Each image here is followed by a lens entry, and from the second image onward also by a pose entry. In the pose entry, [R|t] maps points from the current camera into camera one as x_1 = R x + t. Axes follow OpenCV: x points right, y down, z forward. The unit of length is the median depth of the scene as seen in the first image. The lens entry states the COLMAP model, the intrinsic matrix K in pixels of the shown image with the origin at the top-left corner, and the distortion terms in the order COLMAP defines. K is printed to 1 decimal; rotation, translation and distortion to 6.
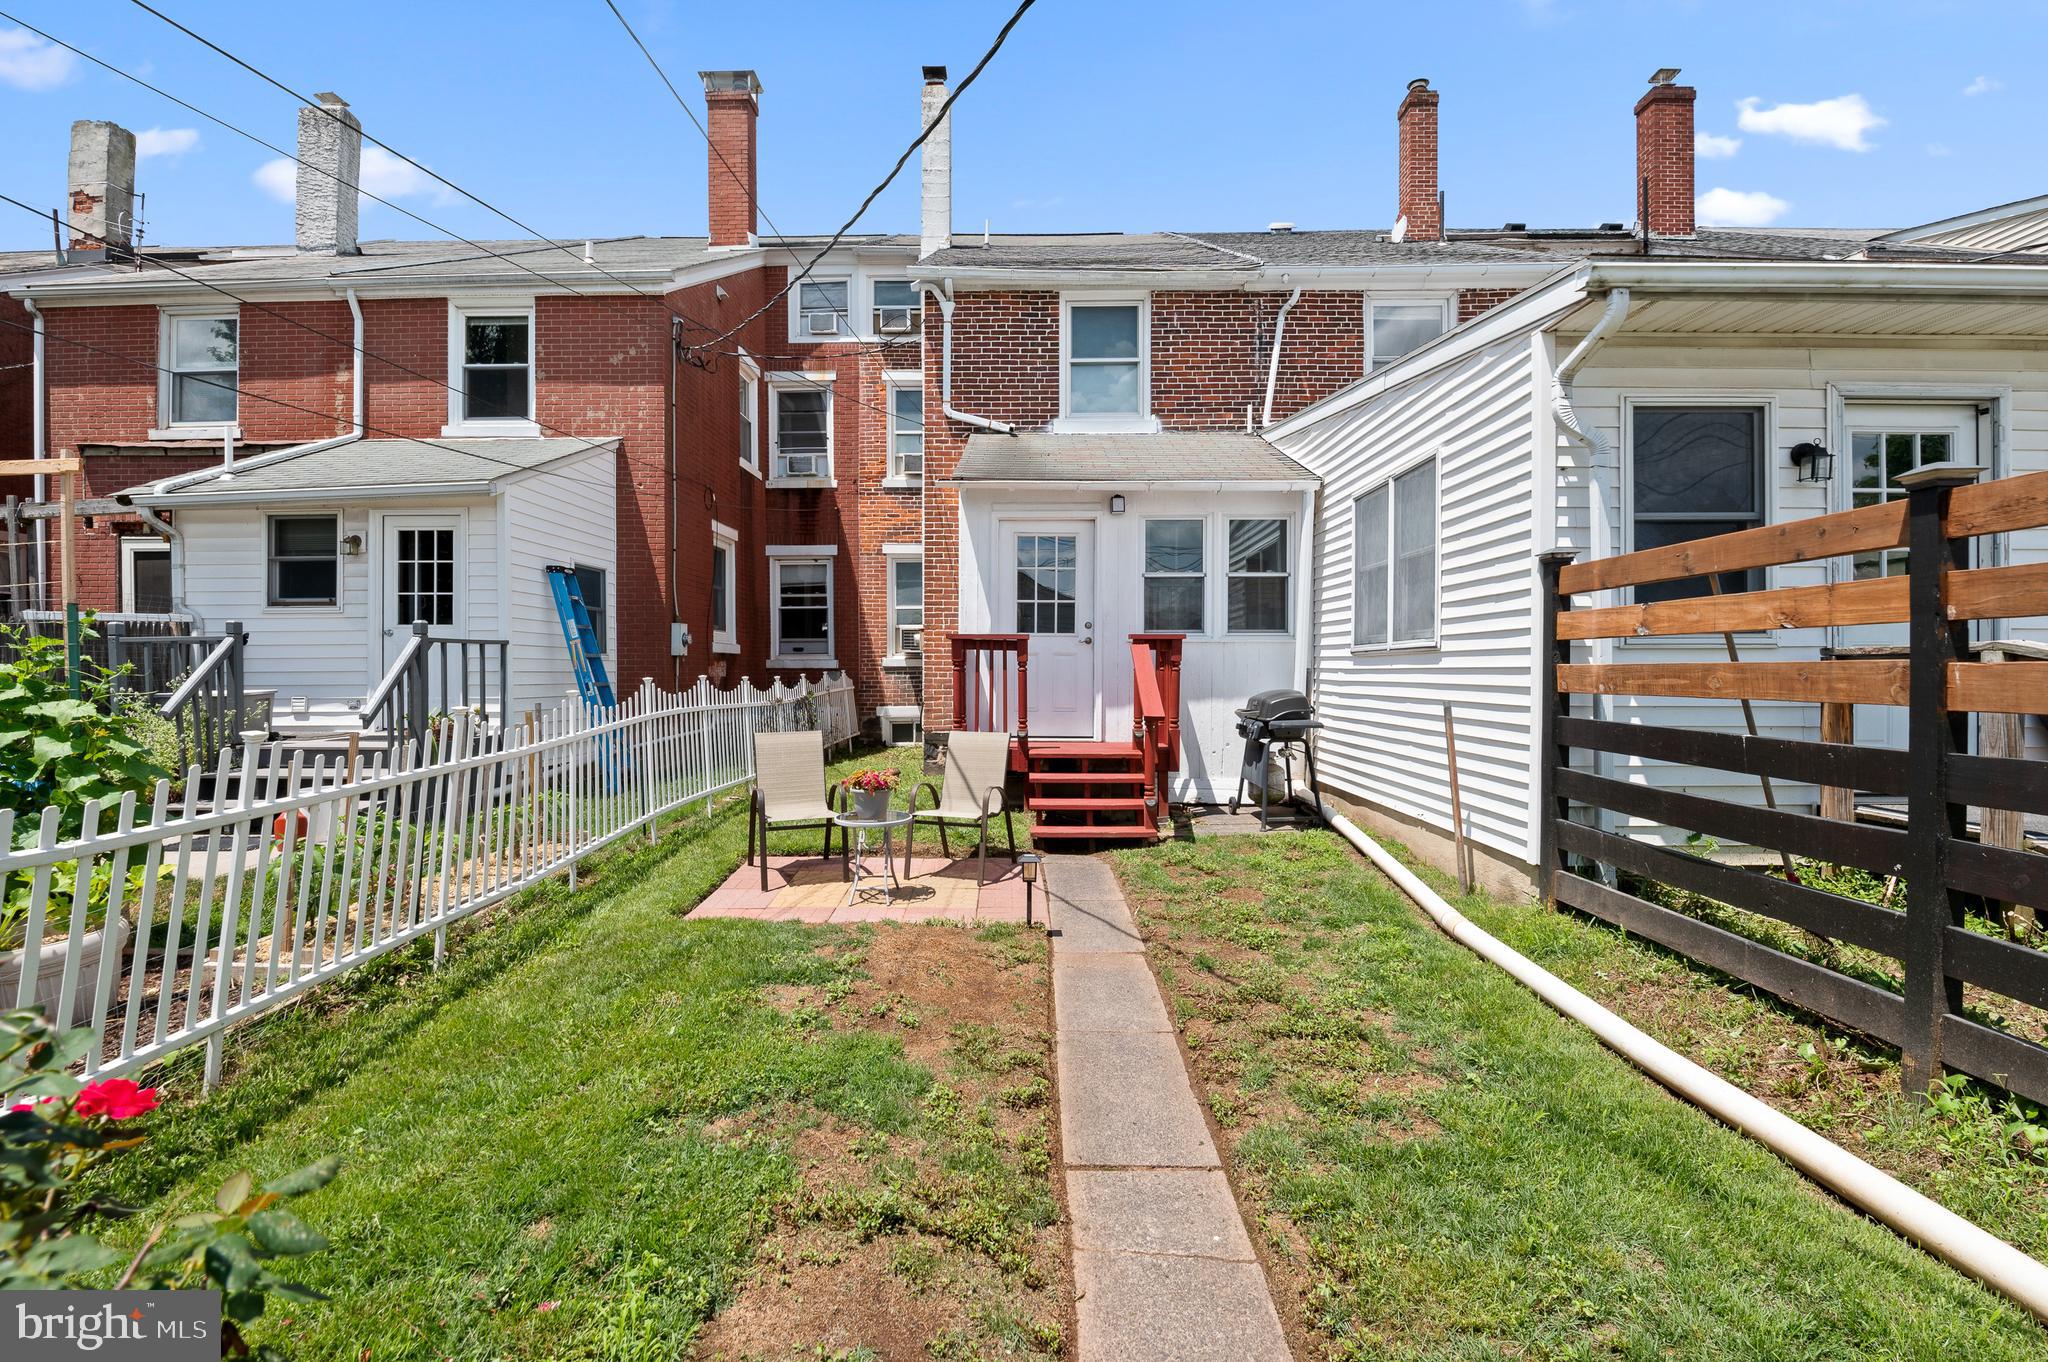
lens RADIAL K [[917.5, 0, 1026.6], [0, 917.5, 683.0], [0, 0, 1]] dist [-0.005682, -0.006832]
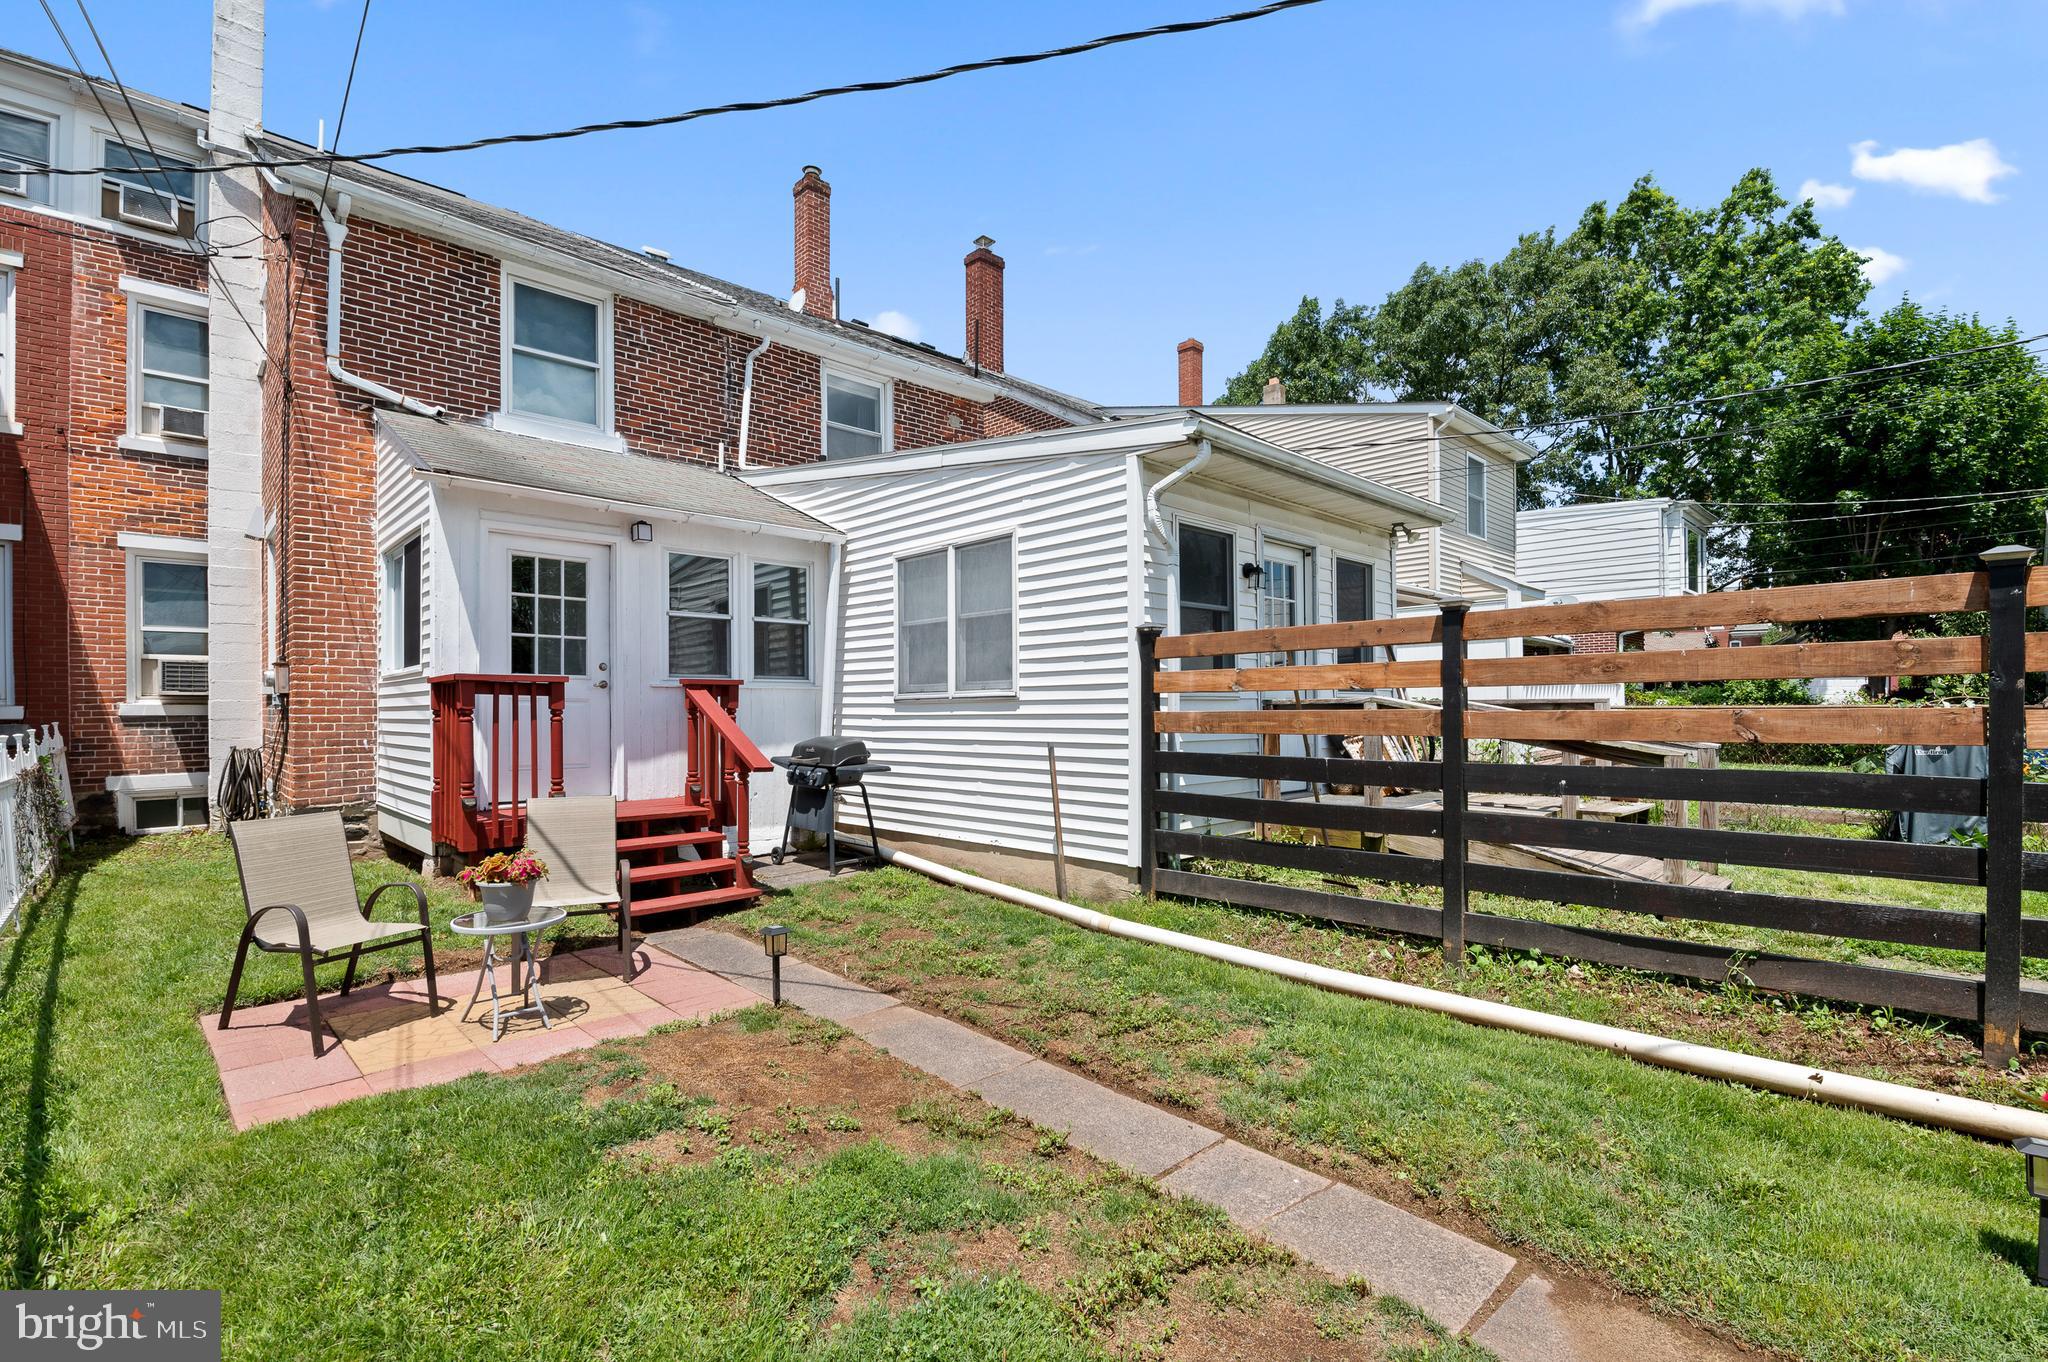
lens RADIAL K [[917.5, 0, 1042.1], [0, 917.5, 712.6], [0, 0, 1]] dist [-0.005682, -0.006832]
pose [[0.702513, -0.005380, 0.711651, -0.282989], [0.016585, 0.999824, -0.008814, -0.005999], [-0.711478, 0.017995, 0.702478, 0.113958]]
